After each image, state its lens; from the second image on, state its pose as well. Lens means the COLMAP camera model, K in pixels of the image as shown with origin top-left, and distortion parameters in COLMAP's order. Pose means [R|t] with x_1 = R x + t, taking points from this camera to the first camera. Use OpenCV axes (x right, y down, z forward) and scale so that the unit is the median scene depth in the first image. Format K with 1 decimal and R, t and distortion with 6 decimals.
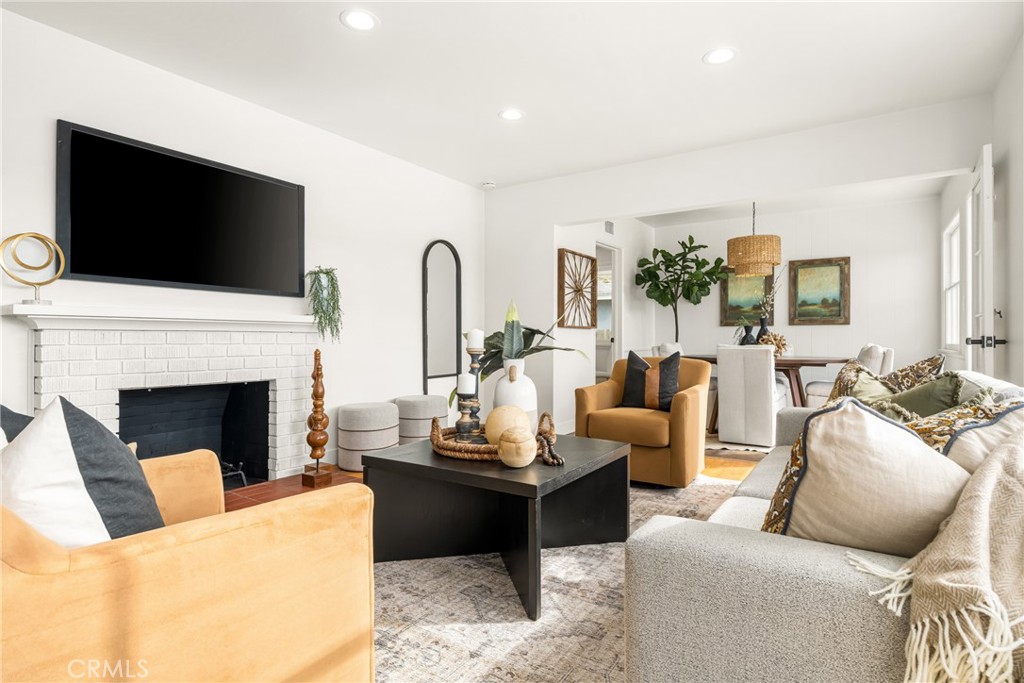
lens RADIAL K [[529.7, 0, 518.8], [0, 529.7, 336.6], [0, 0, 1]] dist [0.002706, -0.000955]
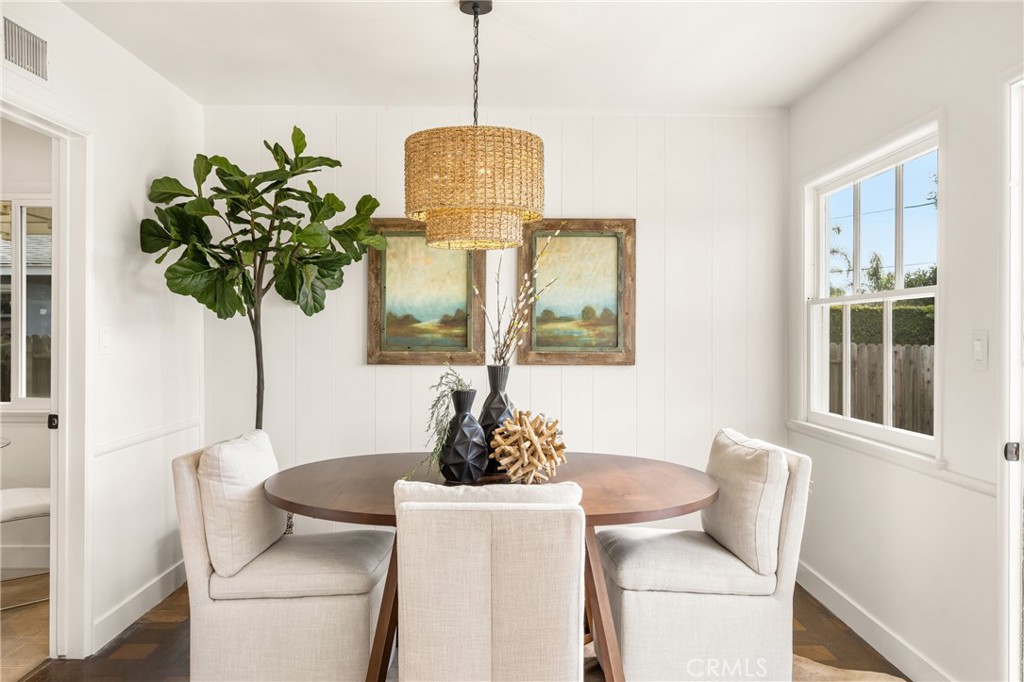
lens RADIAL K [[768.2, 0, 508.0], [0, 768.2, 337.5], [0, 0, 1]] dist [-0.002153, 0.000114]
pose [[0.831205, -0.001017, 0.555965, 0.155359], [-0.005252, 0.999939, 0.009681, -0.052073], [-0.555941, -0.010967, 0.831149, 0.493322]]
